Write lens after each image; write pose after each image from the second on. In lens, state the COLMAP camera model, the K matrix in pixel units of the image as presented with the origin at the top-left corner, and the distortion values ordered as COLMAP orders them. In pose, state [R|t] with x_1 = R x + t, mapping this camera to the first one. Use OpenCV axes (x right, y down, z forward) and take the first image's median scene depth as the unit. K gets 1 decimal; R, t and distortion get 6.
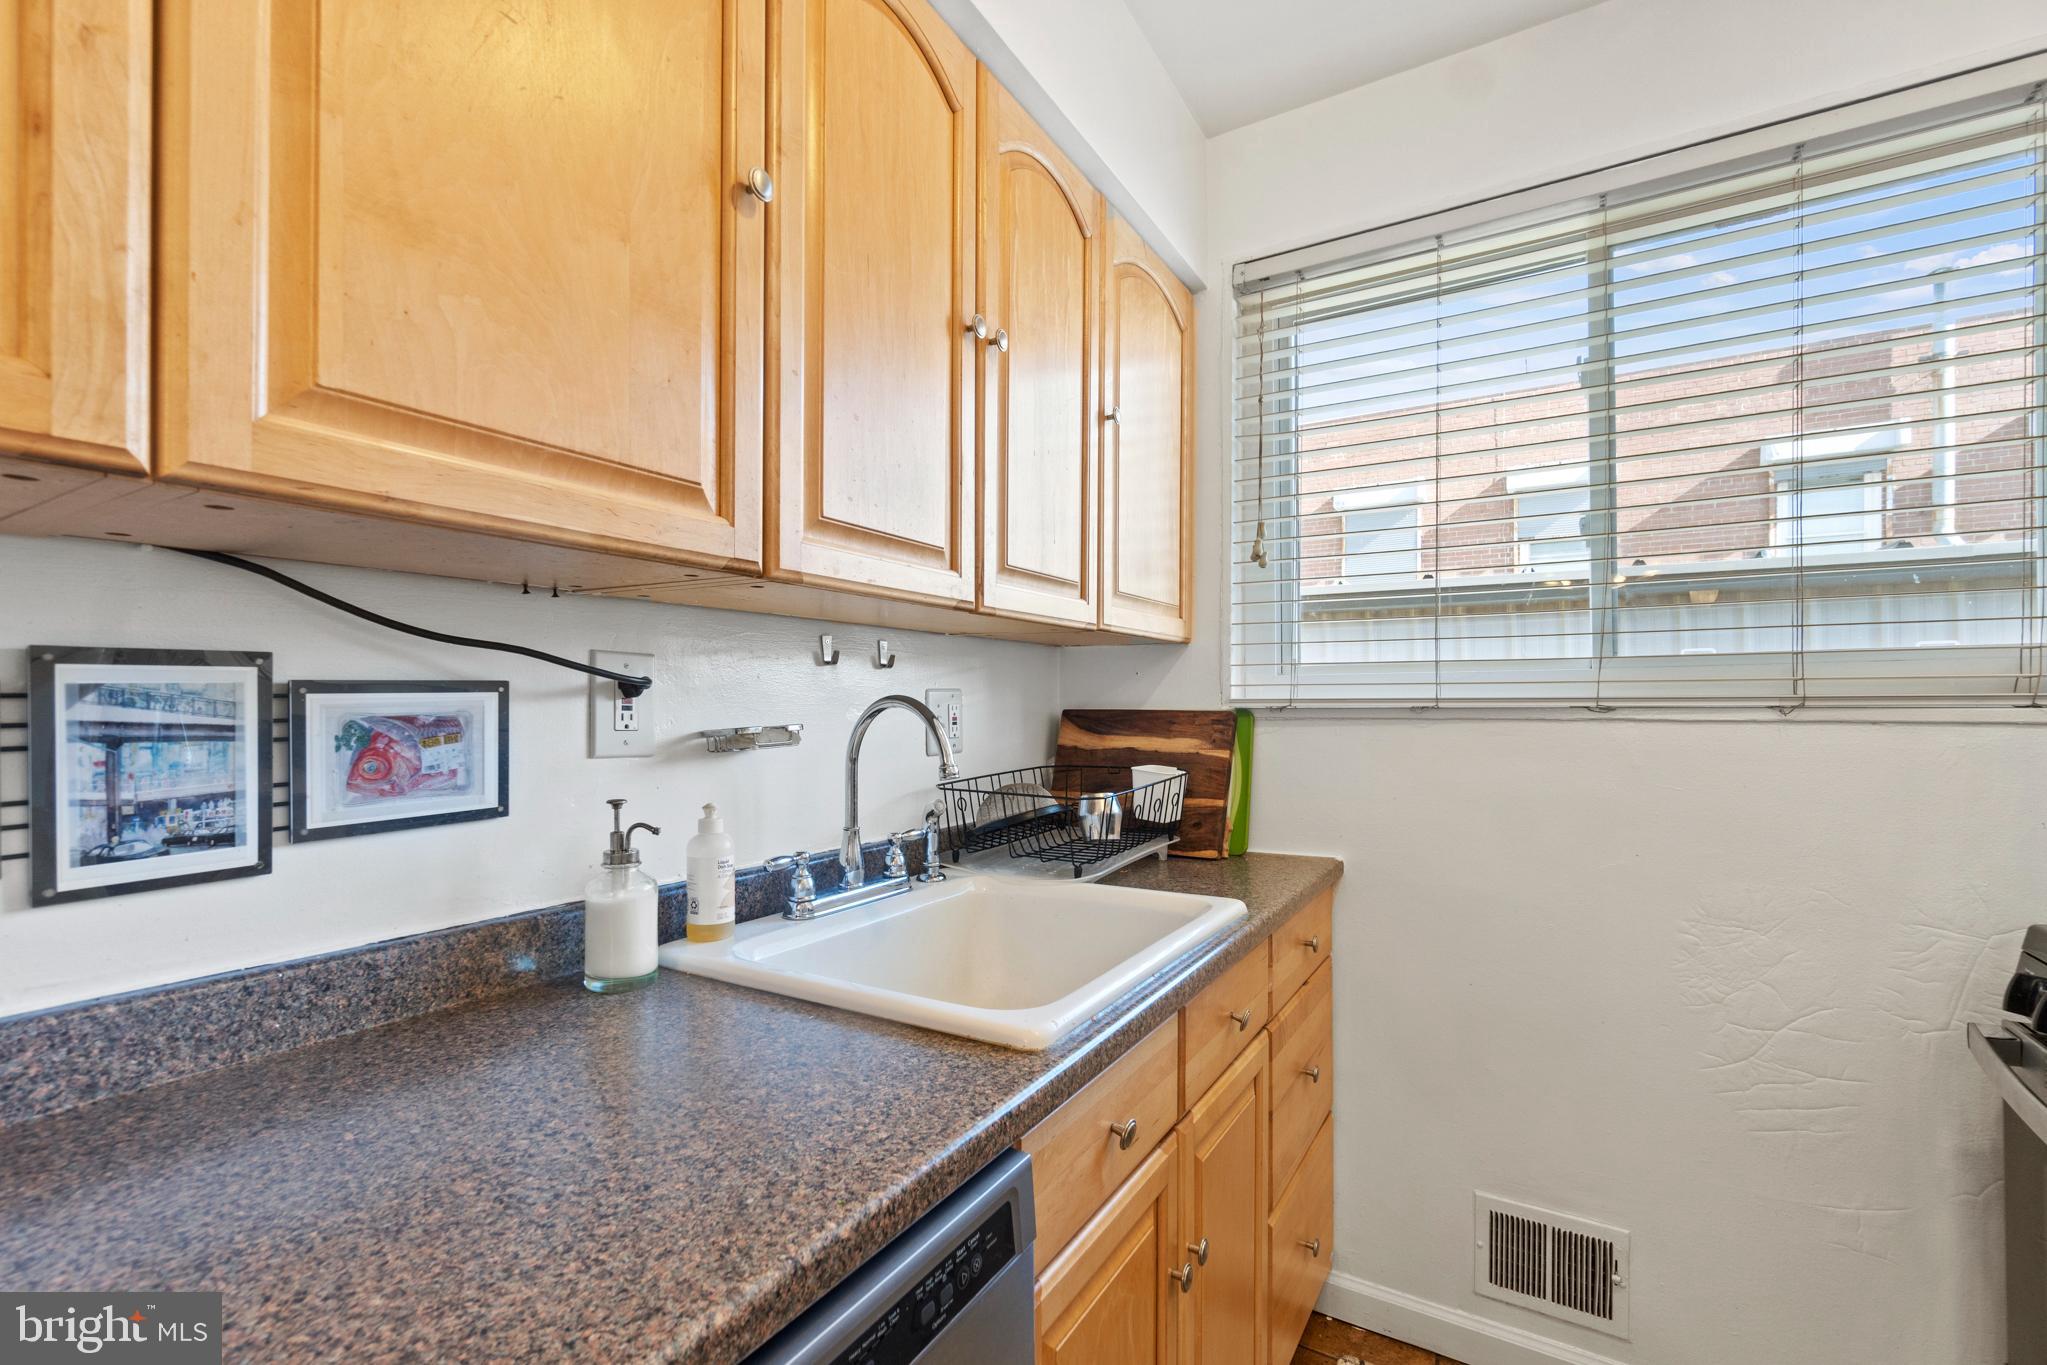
lens RADIAL K [[883.2, 0, 1011.6], [0, 883.2, 705.7], [0, 0, 1]] dist [-0.004244, -0.000153]
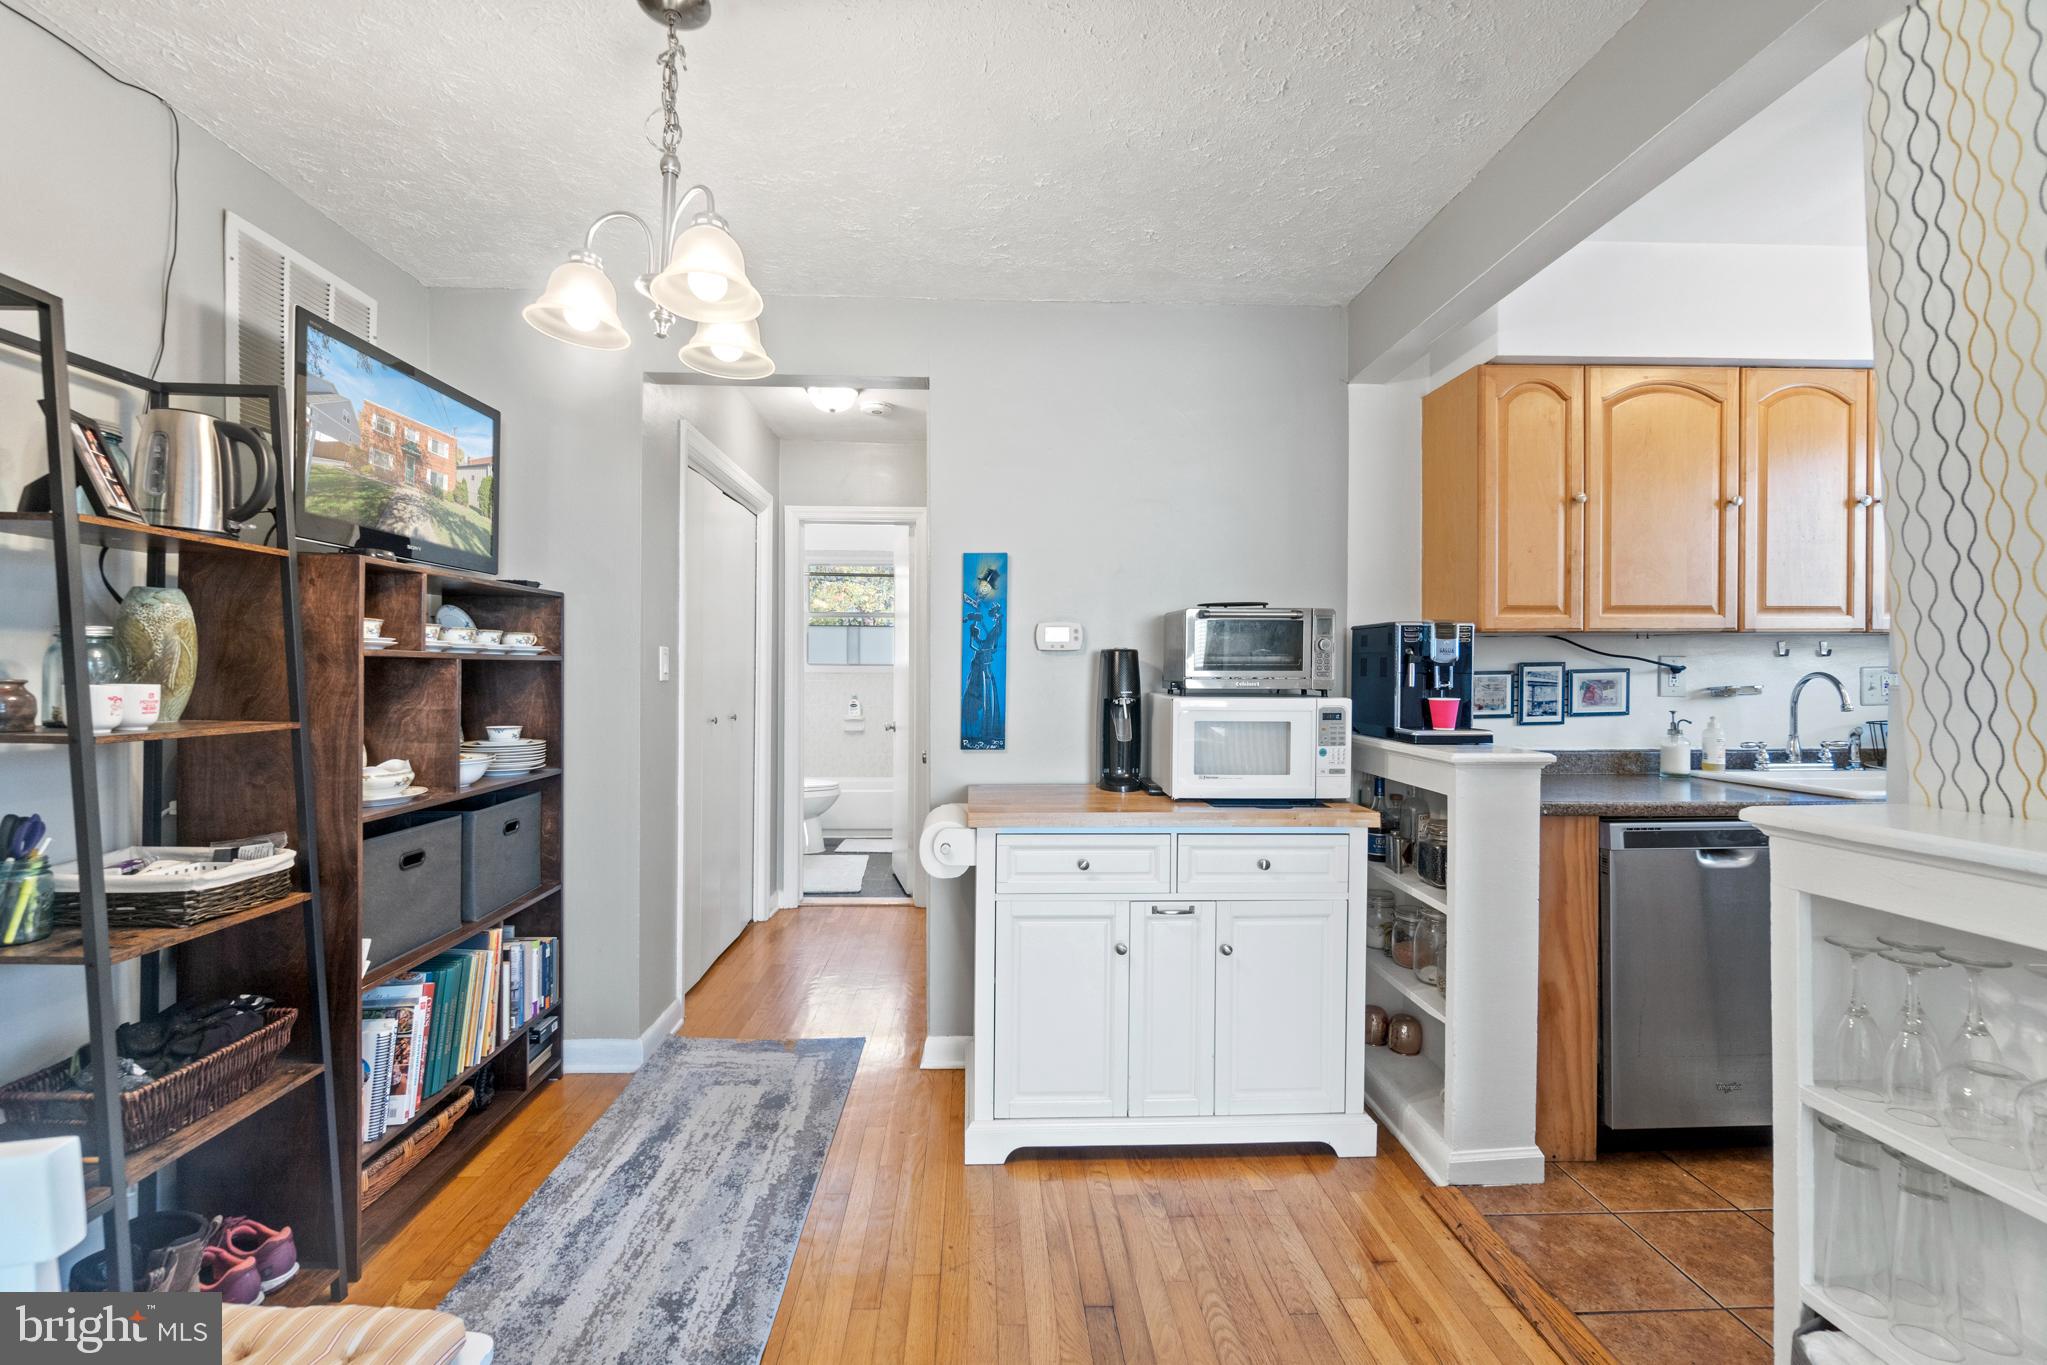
lens RADIAL K [[897.0, 0, 1002.0], [0, 897.0, 675.7], [0, 0, 1]] dist [-0.000719, 0.000054]
pose [[0.553693, 0.001065, -0.832720, 0.549750], [0.000054, 0.999999, 0.001314, -0.005841], [0.832721, -0.000773, 0.553692, -1.742922]]
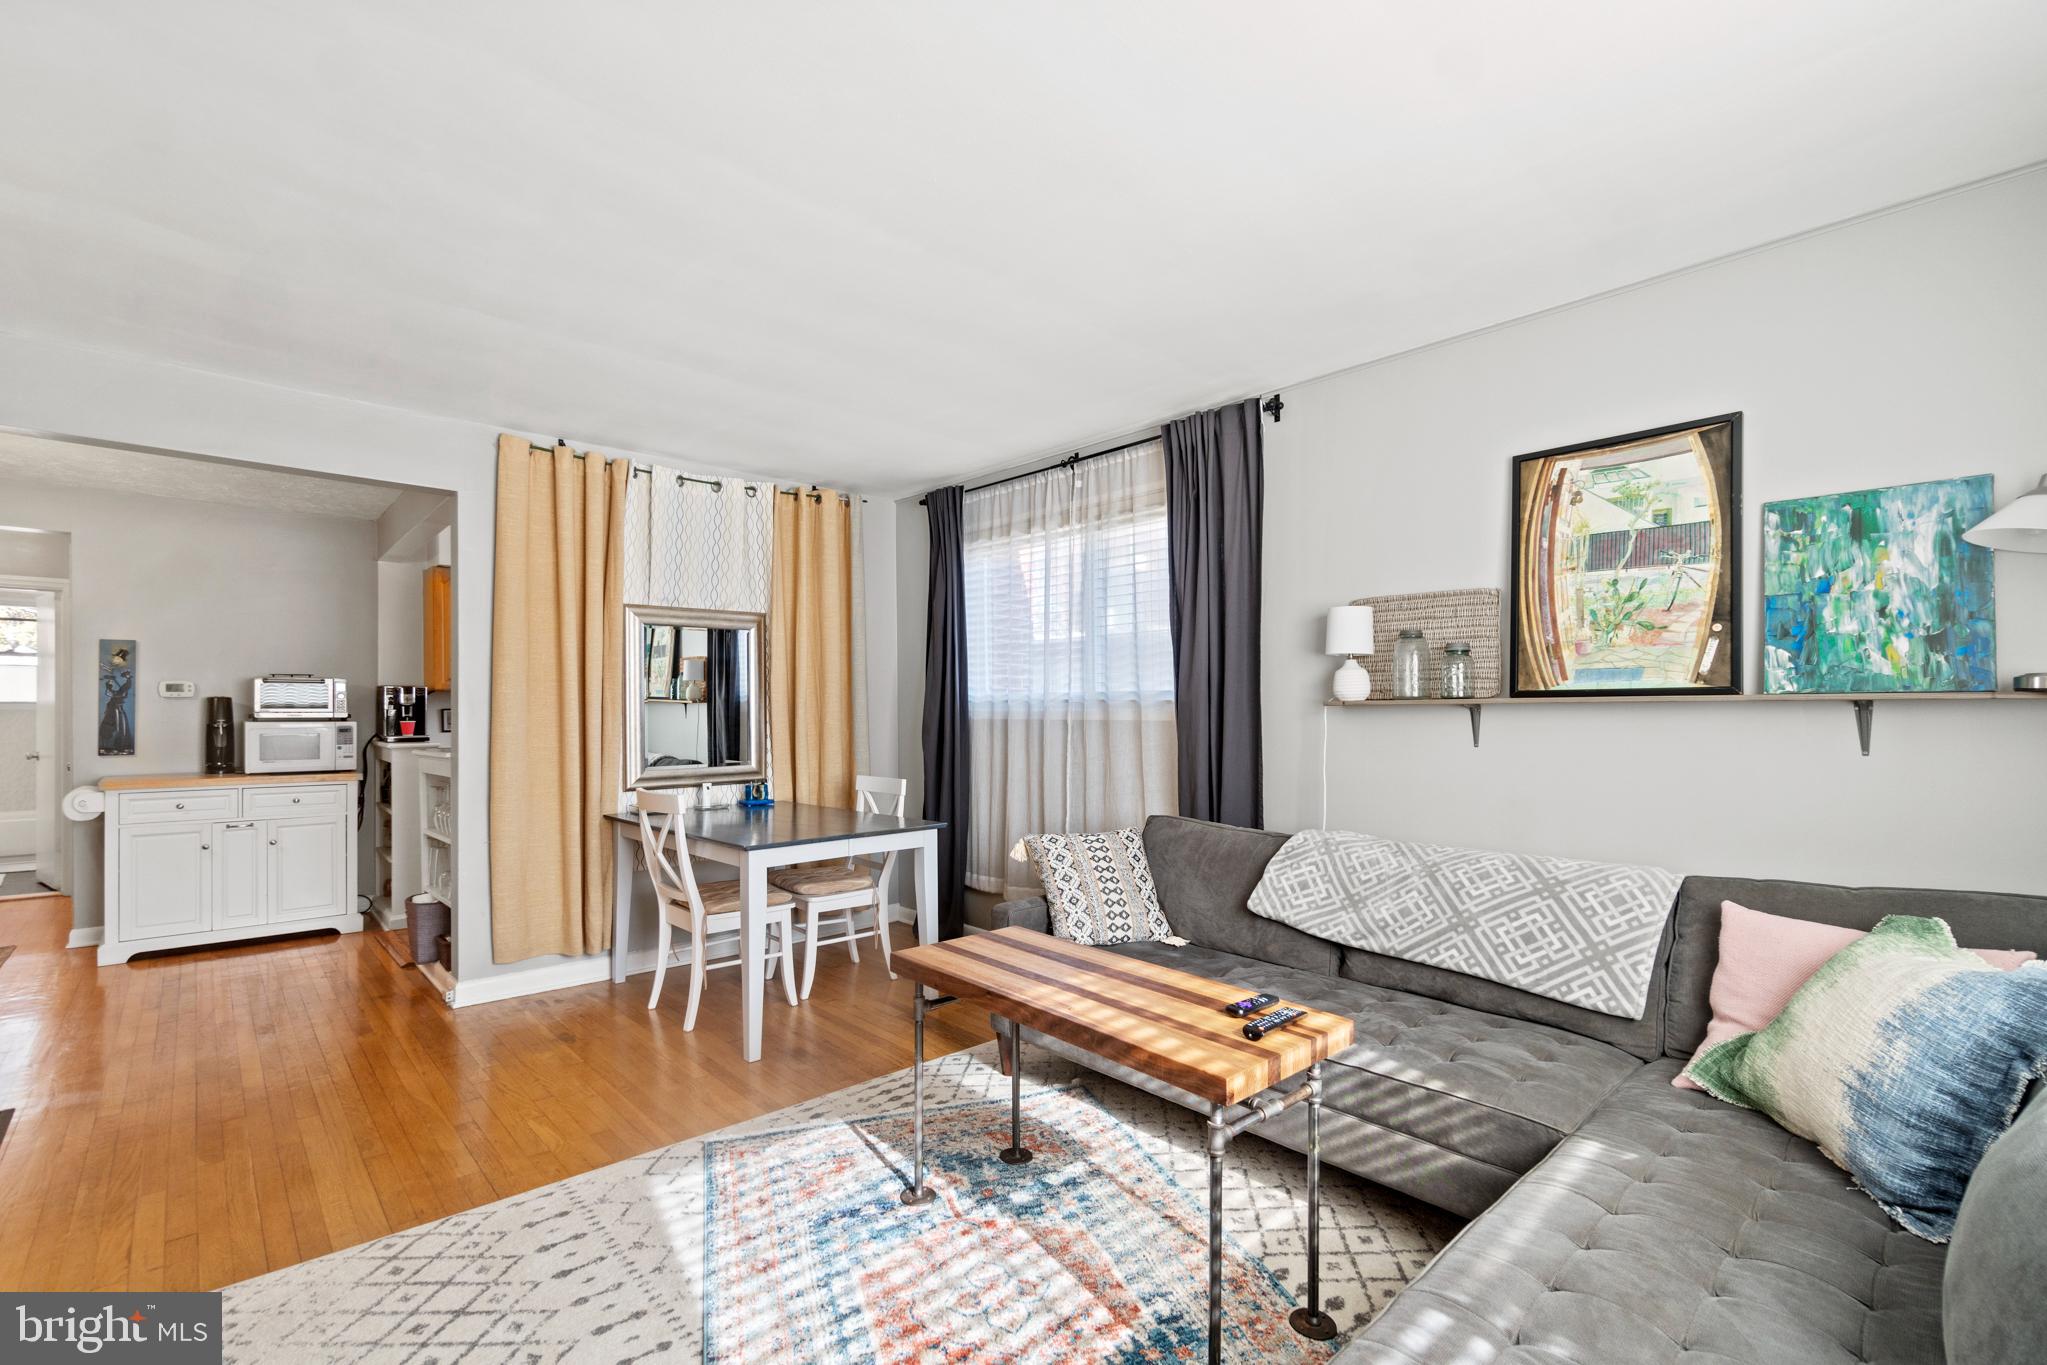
lens RADIAL K [[910.4, 0, 1020.0], [0, 910.4, 707.1], [0, 0, 1]] dist [-0.001755, -0.000312]
pose [[0.962738, -0.001631, -0.270431, 3.286911], [0.002256, 0.999995, 0.002002, -0.021507], [0.270426, -0.002538, 0.962737, -3.162009]]
